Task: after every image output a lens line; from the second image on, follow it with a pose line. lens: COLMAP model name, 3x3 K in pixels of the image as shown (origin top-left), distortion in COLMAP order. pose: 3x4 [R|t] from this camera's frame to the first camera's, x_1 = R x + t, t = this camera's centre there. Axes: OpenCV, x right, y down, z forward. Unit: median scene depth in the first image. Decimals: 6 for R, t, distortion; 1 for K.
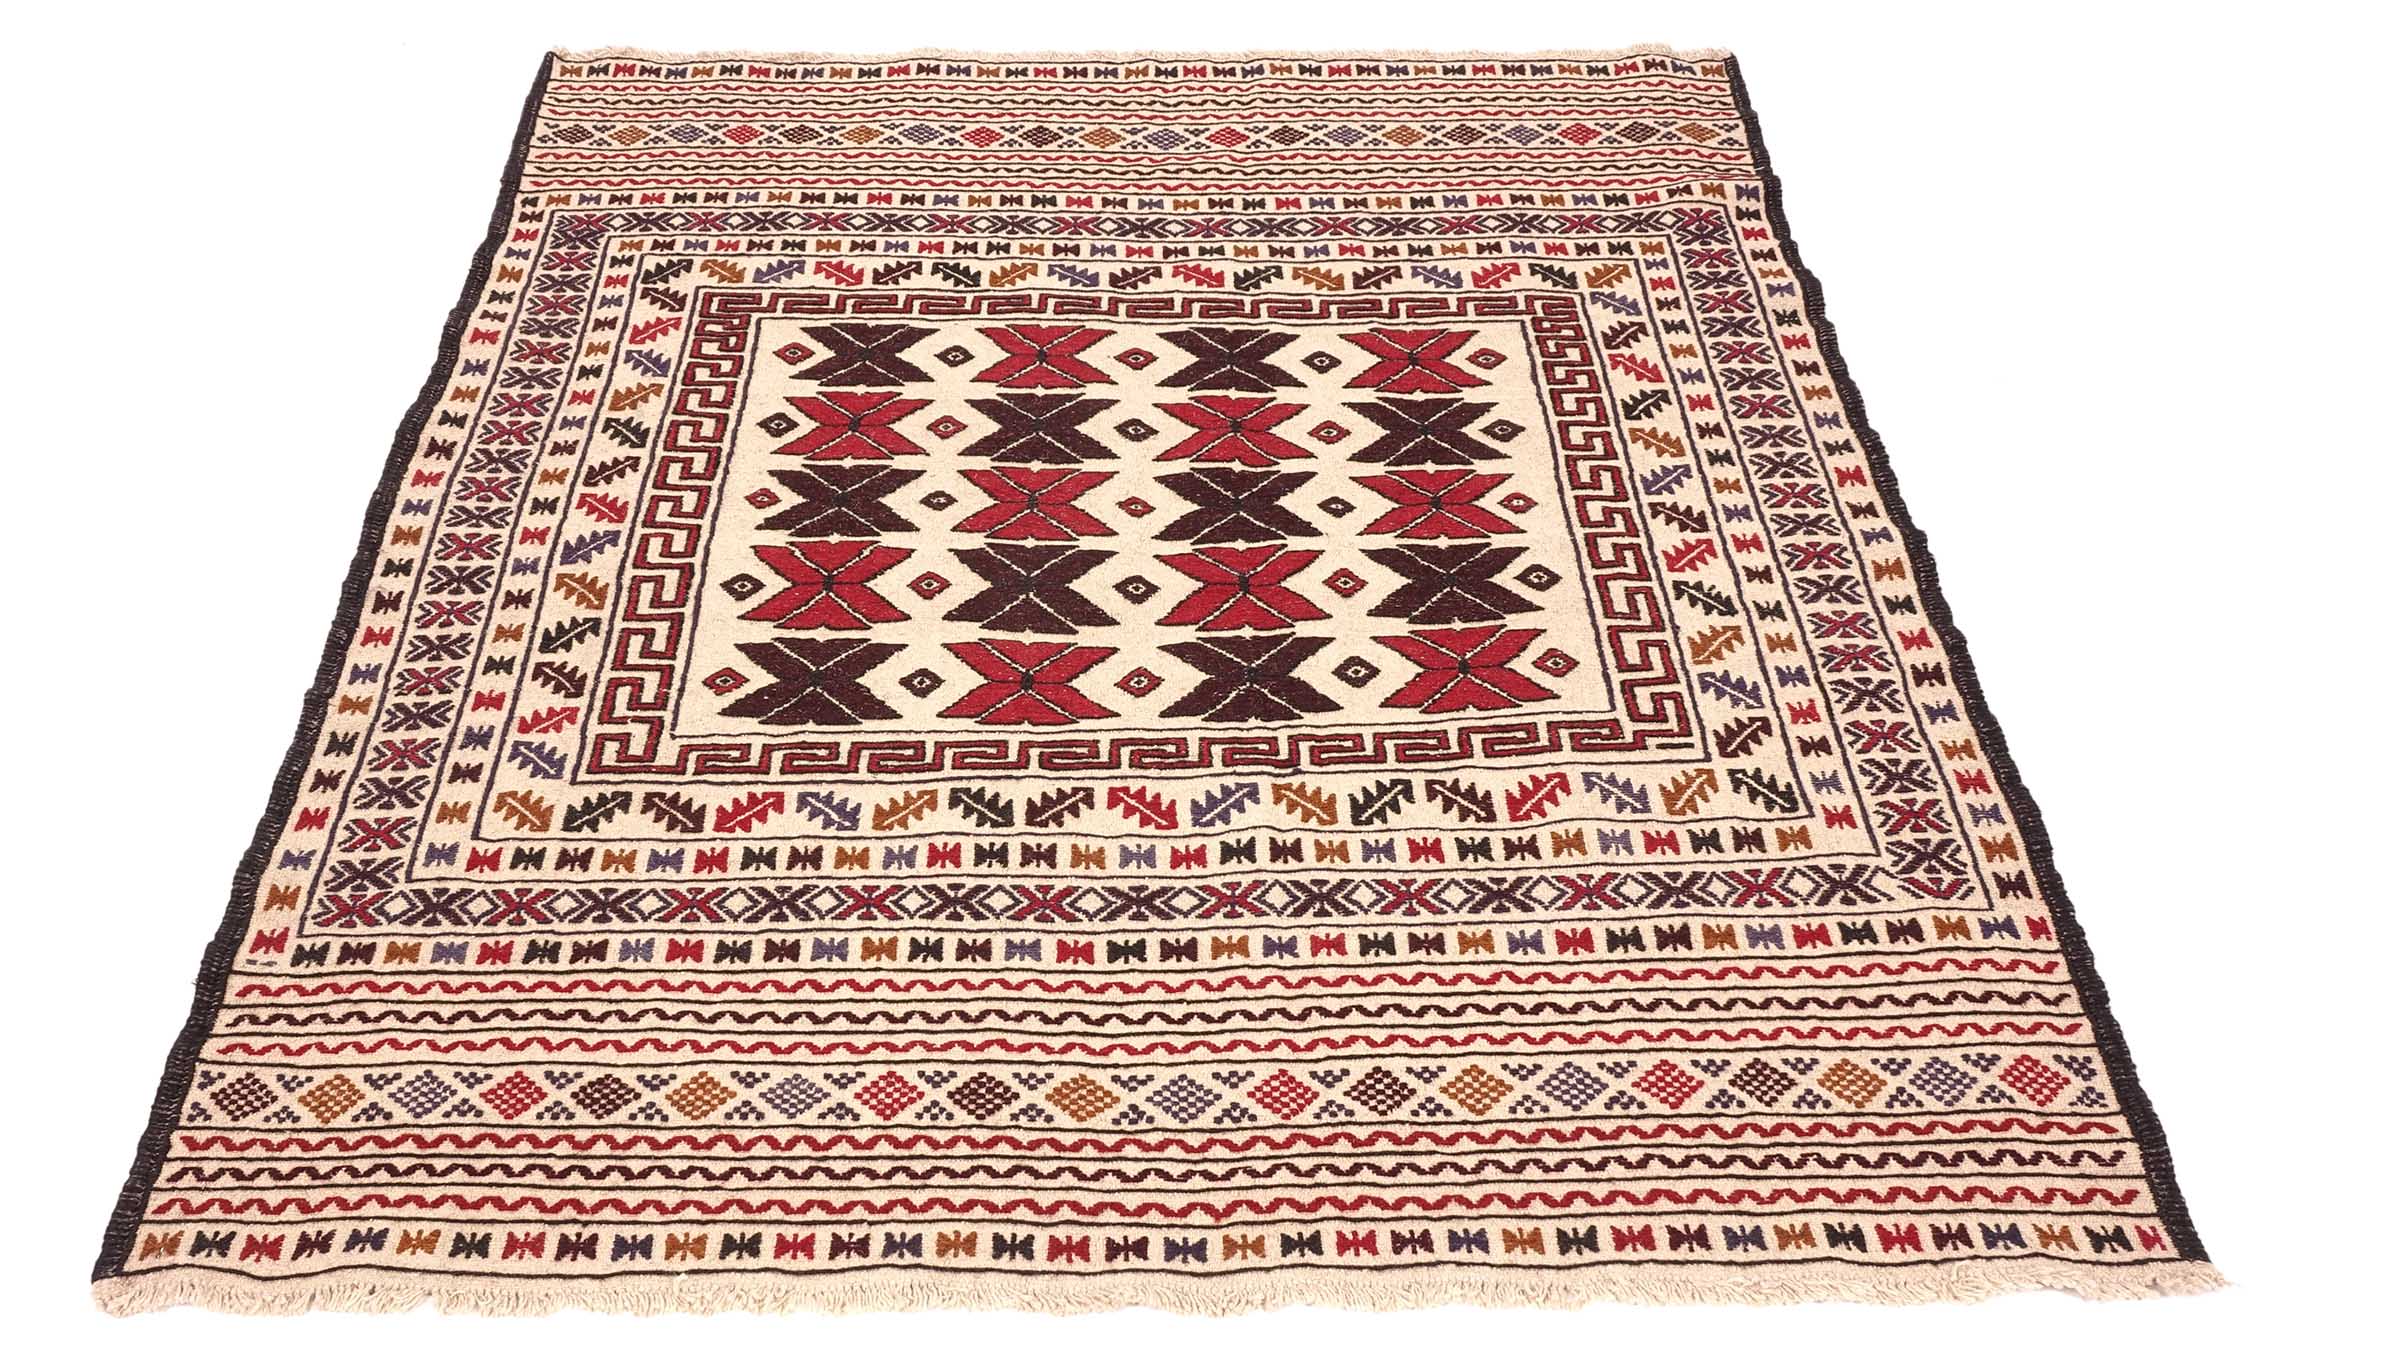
lens RADIAL K [[2561.8, 0, 1200.0], [0, 2561.8, 675.5], [0, 0, 1]] dist [-0.000362, -0.009316]
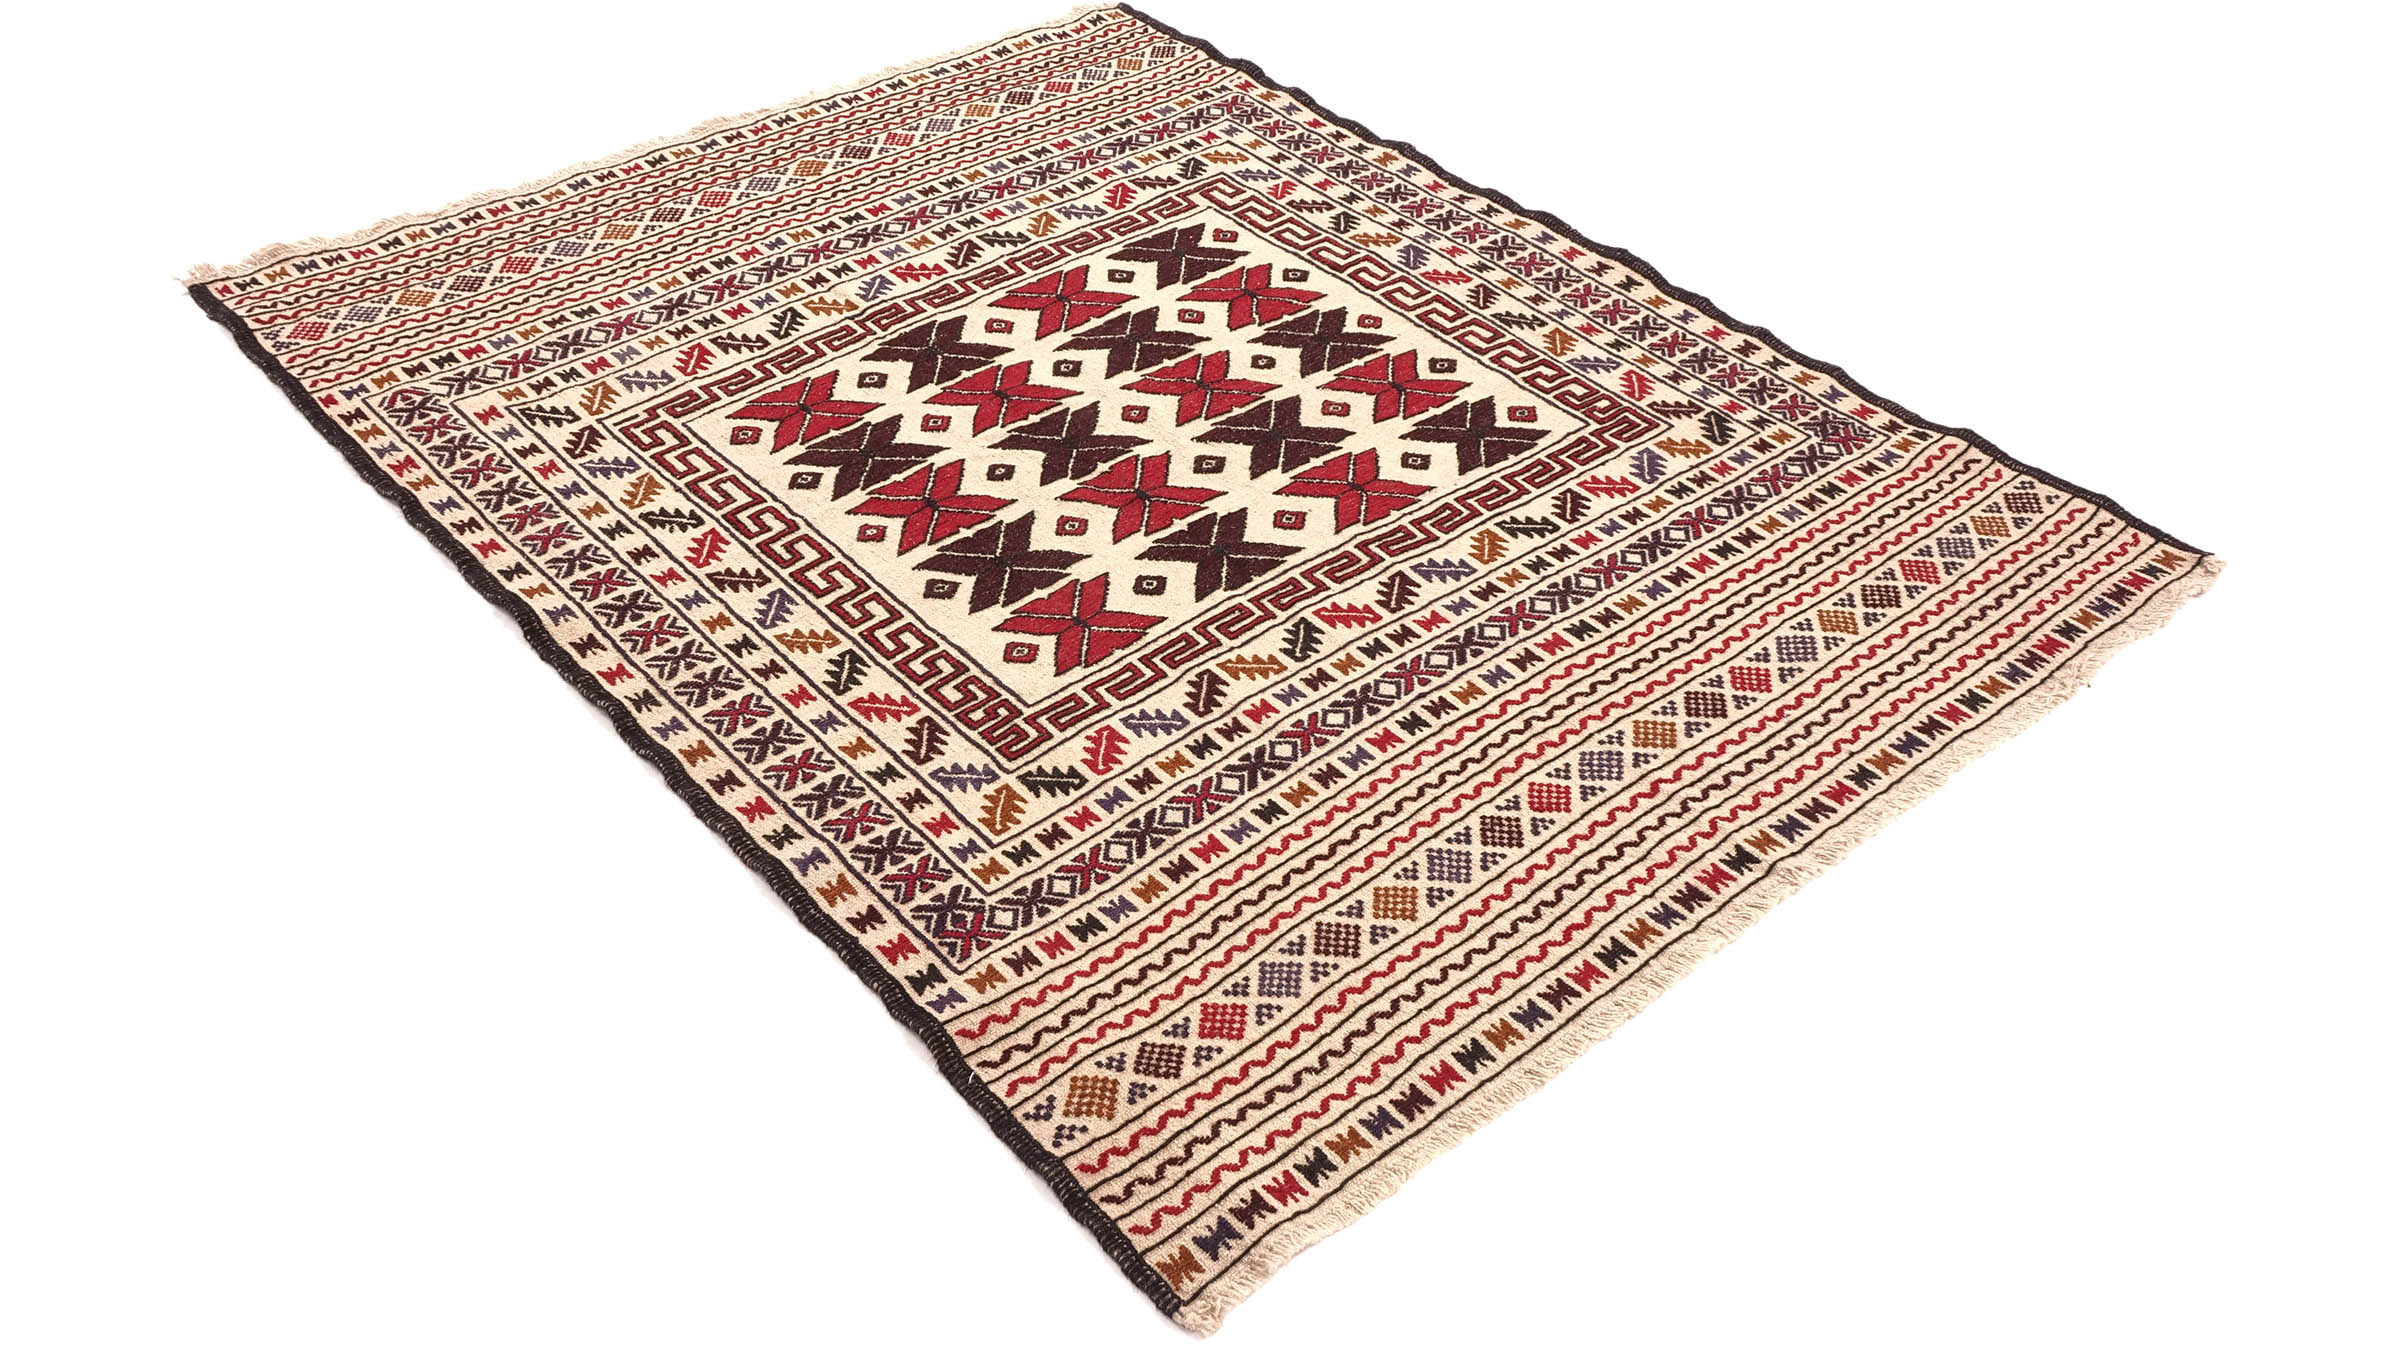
lens RADIAL K [[2371.2, 0, 1147.4], [0, 2371.2, 676.0], [0, 0, 1]] dist [-0.001731, -0.007747]
pose [[-0.785691, 0.360112, -0.503000, 0.581721], [-0.420420, 0.285637, 0.861196, -1.004295], [0.453803, 0.888105, -0.073024, 1.215600]]
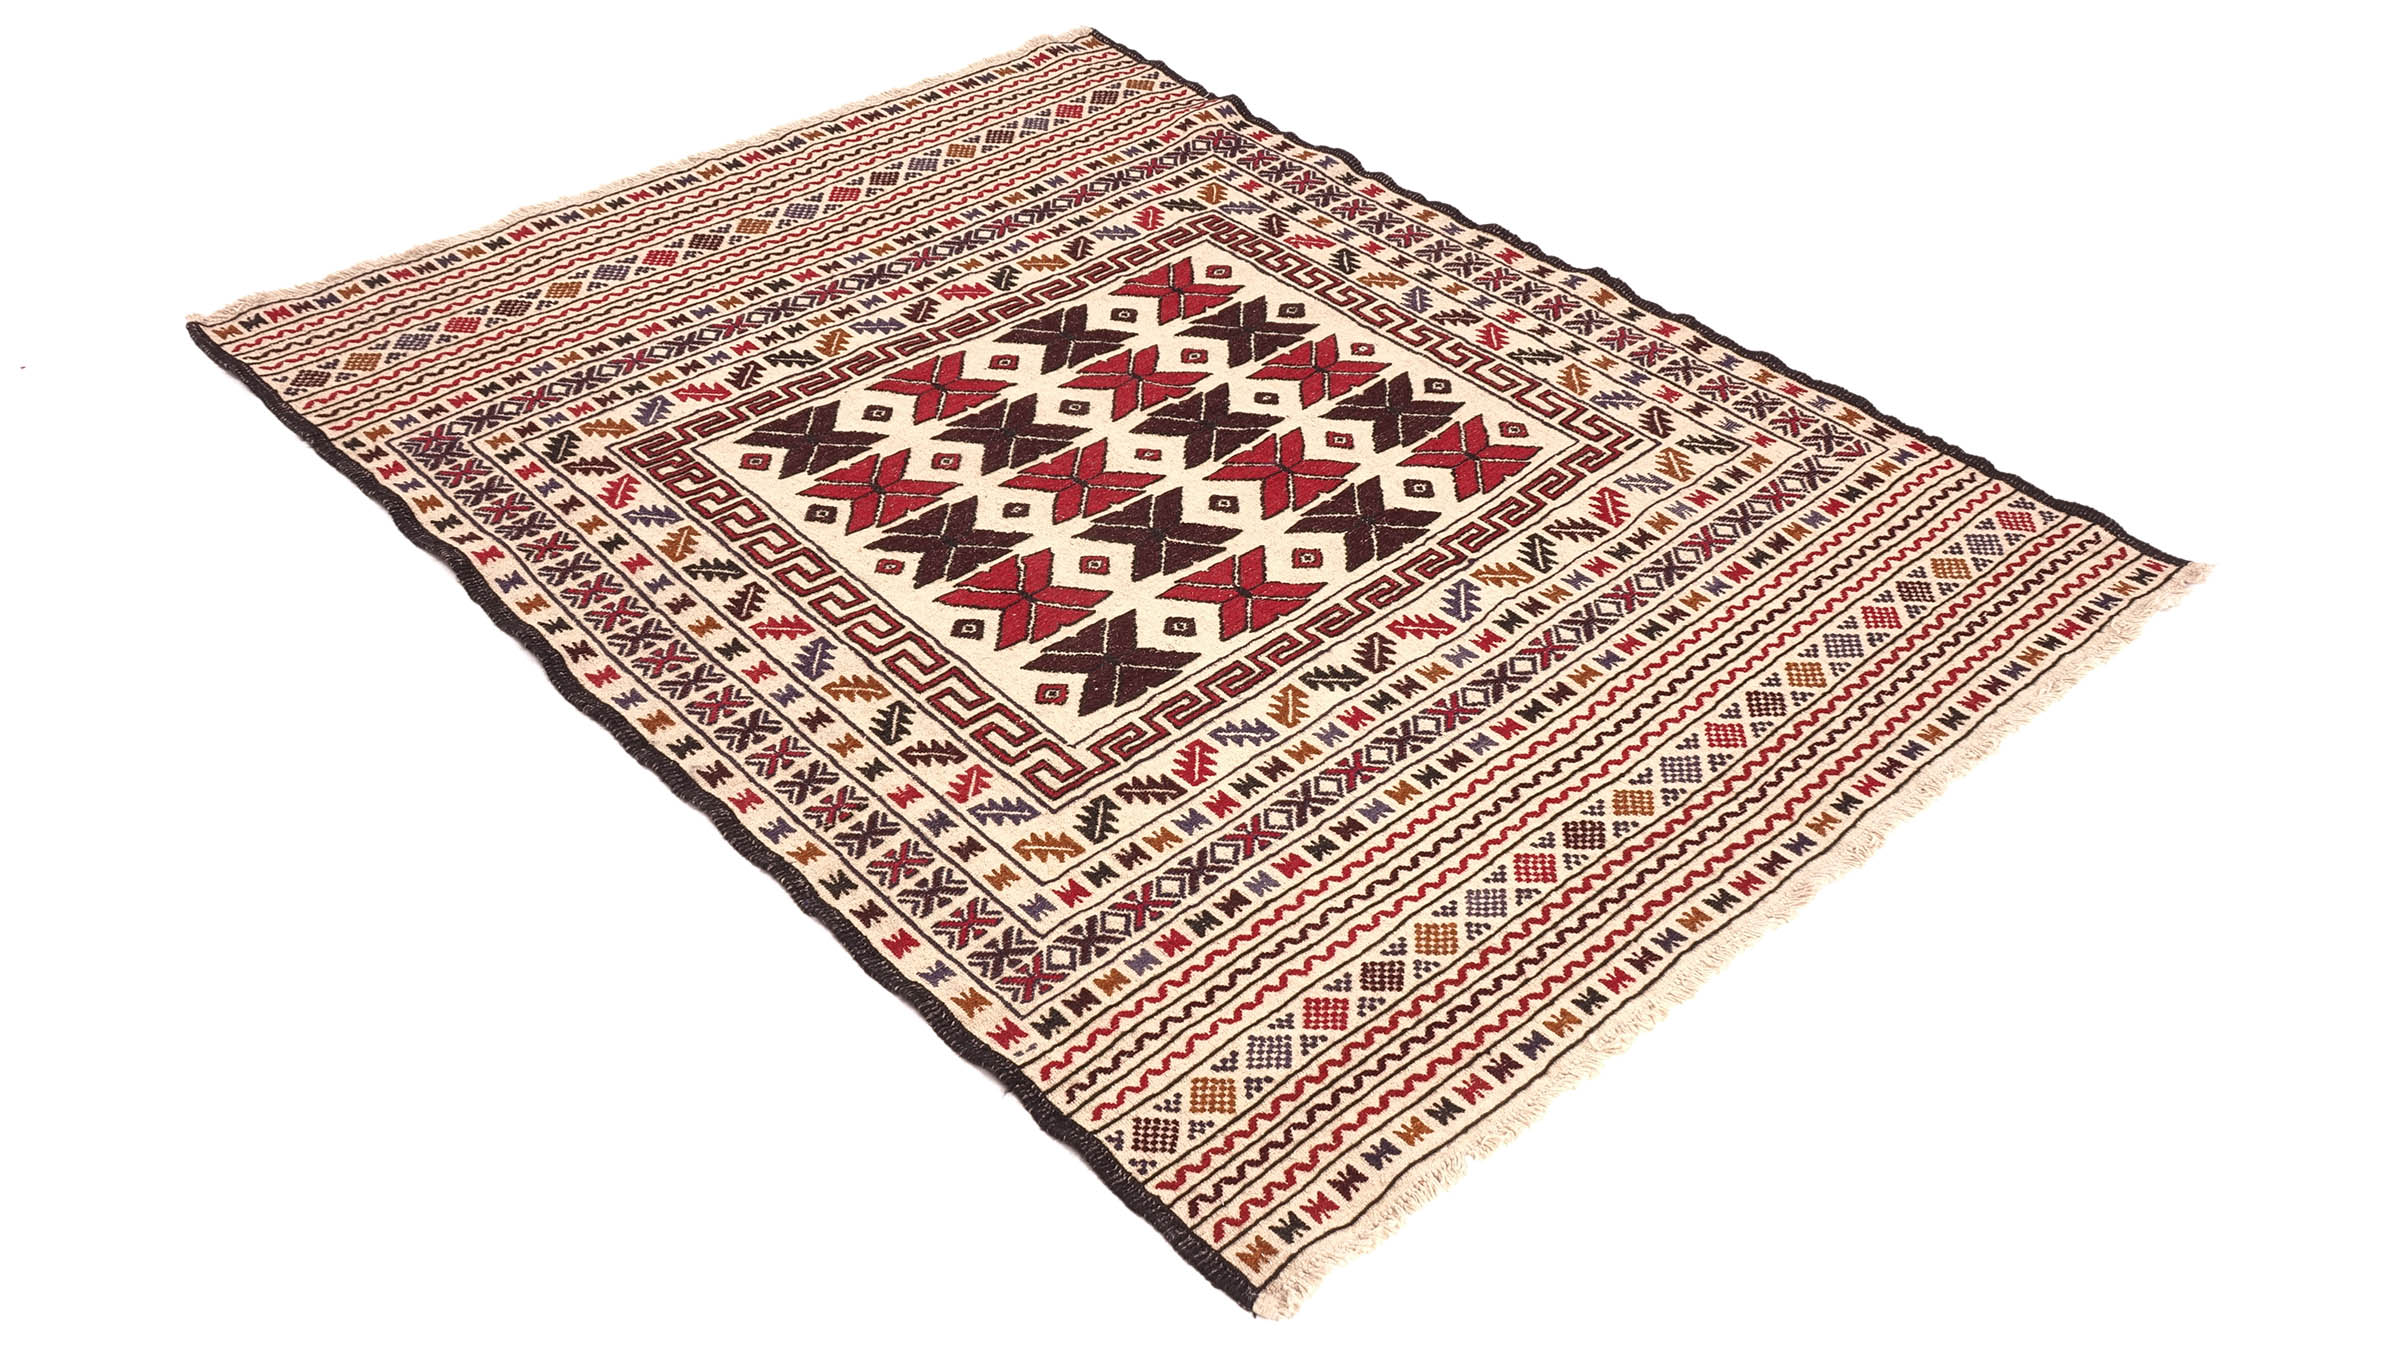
lens RADIAL K [[2143.1, 0, 1200.0], [0, 2143.1, 675.5], [0, 0, 1]] dist [0.001662, -0.001142]
pose [[0.746732, -0.408962, 0.524539, -0.588833], [0.401286, 0.905941, 0.135057, -0.099854], [-0.530435, 0.109639, 0.840606, 0.155401]]
